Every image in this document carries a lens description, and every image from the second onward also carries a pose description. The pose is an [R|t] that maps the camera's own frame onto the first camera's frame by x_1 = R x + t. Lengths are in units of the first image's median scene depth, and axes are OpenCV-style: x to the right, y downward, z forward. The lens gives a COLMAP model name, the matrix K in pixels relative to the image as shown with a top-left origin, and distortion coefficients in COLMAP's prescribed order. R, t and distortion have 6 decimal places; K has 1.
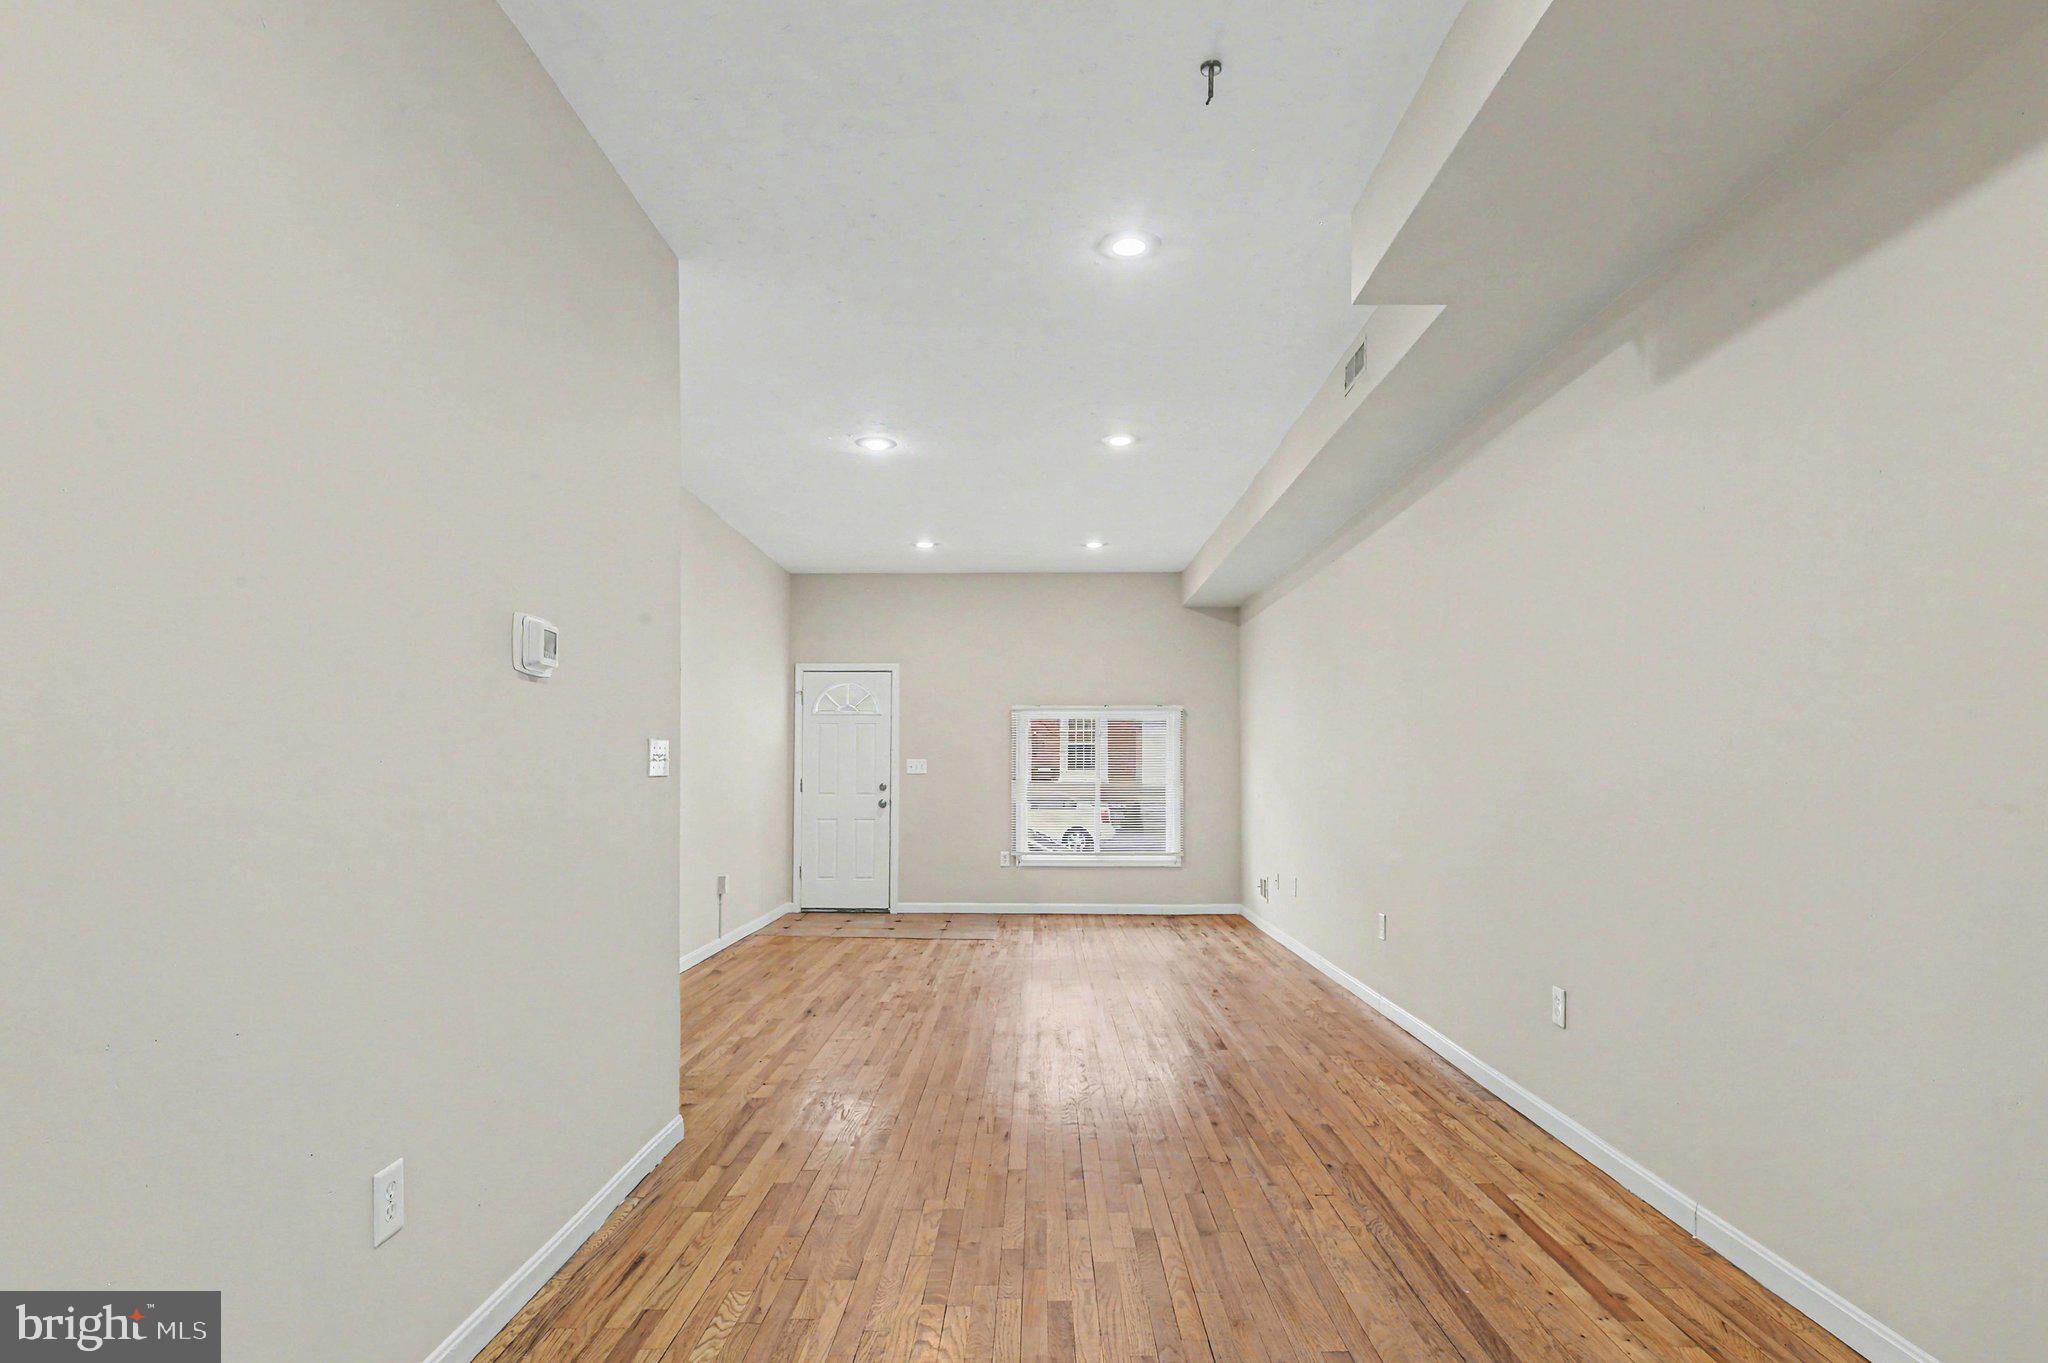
lens RADIAL K [[1078.4, 0, 1015.1], [0, 1078.4, 768.9], [0, 0, 1]] dist [-0.000573, -0.000127]
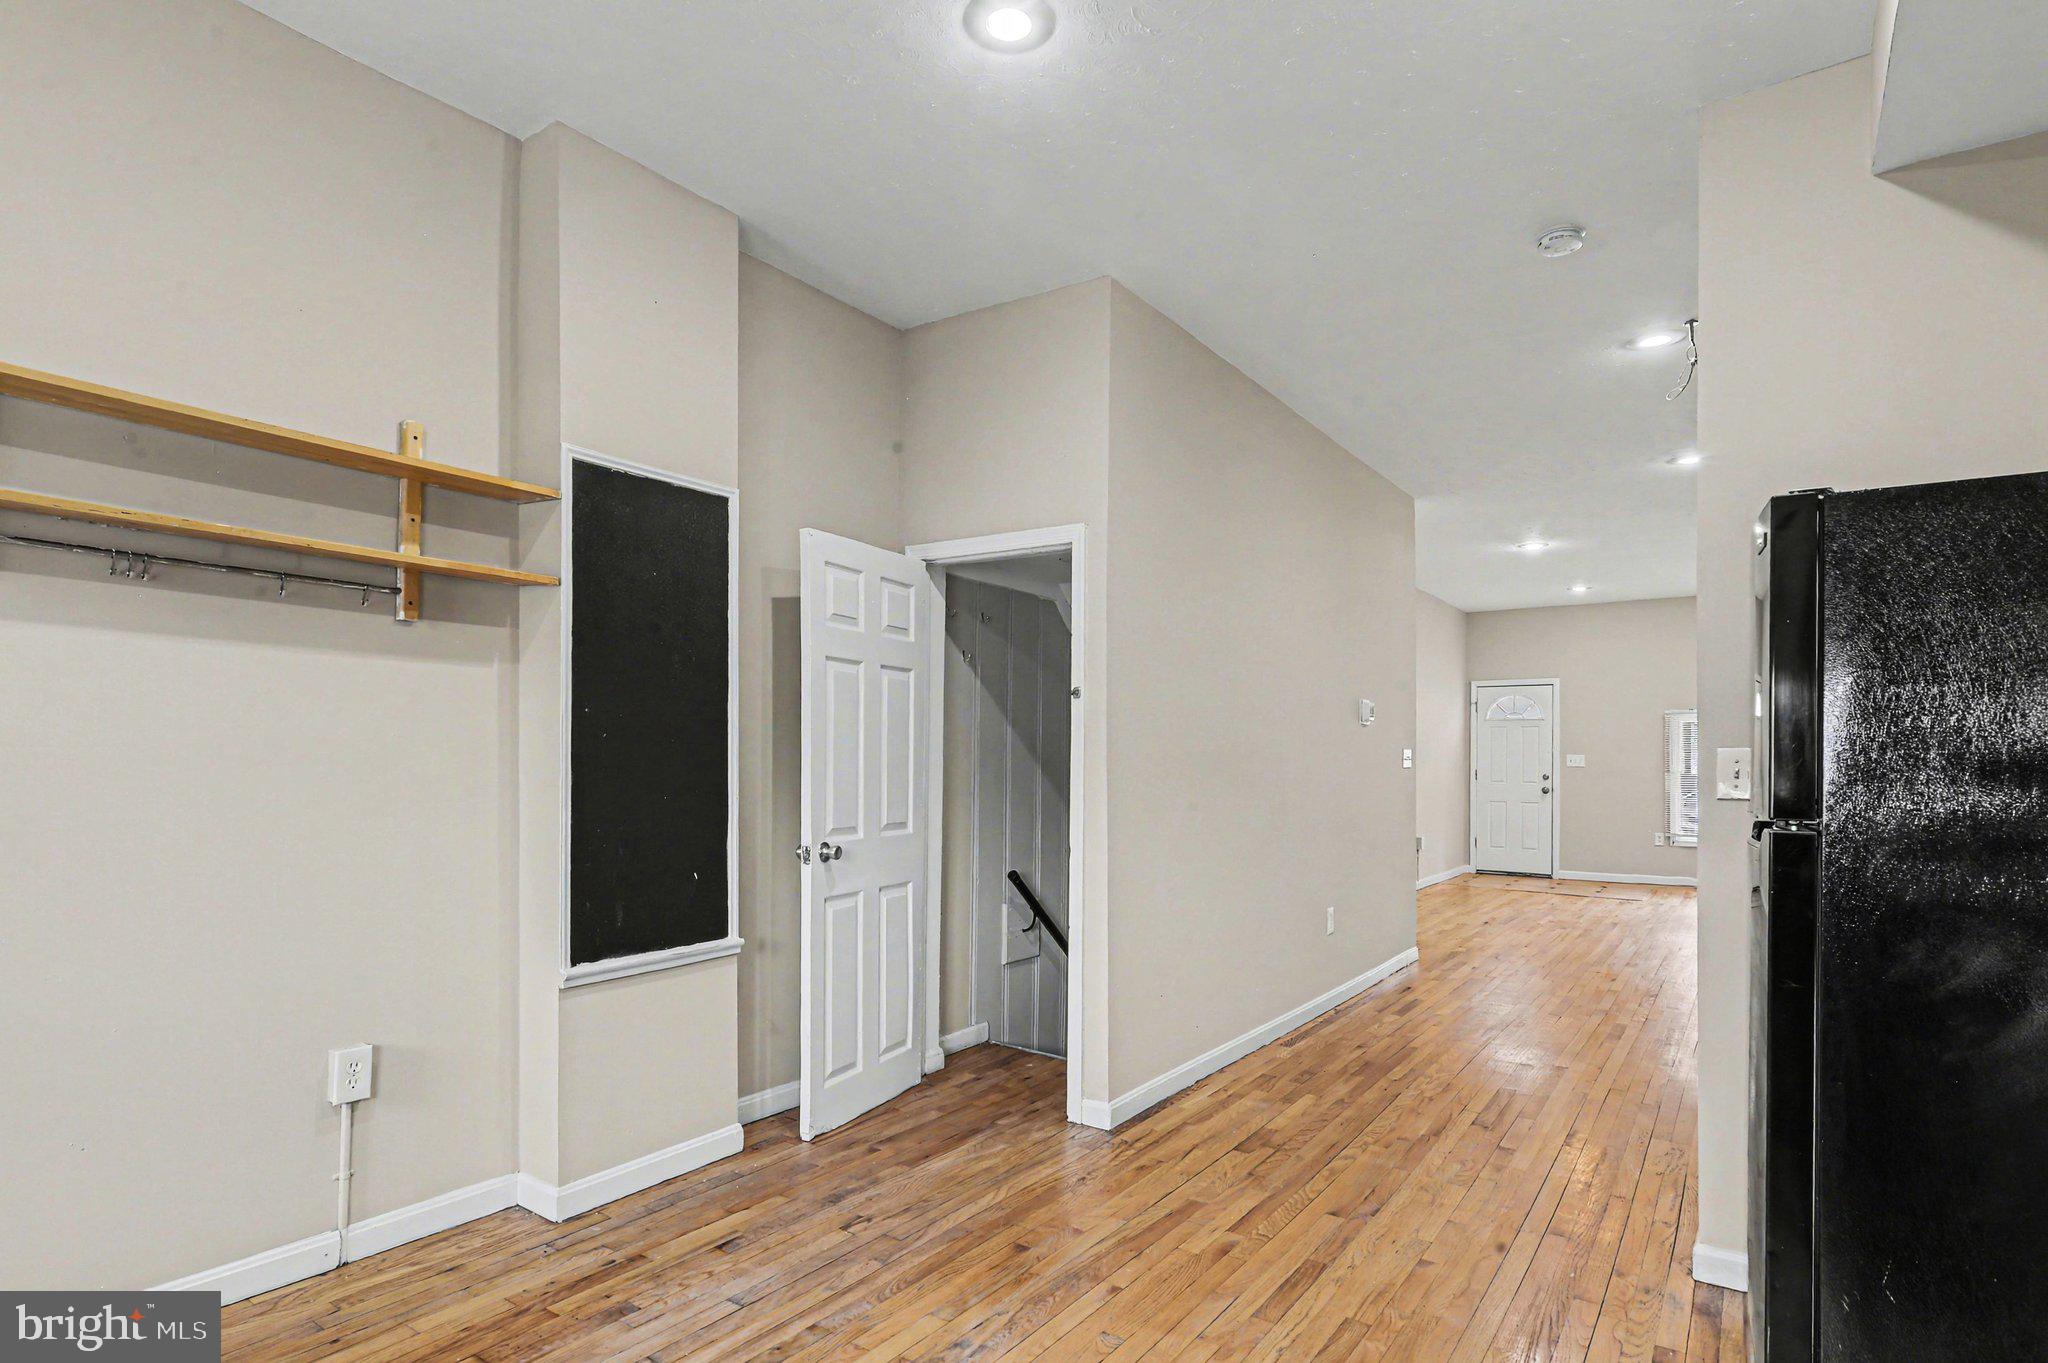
lens RADIAL K [[1069.5, 0, 1021.6], [0, 1069.5, 741.6], [0, 0, 1]] dist [0.001317, -0.000165]
pose [[0.830944, -0.005644, -0.556327, 0.068597], [-0.003311, 0.999881, -0.015089, -0.003768], [0.556346, 0.014380, 0.830826, -0.404345]]
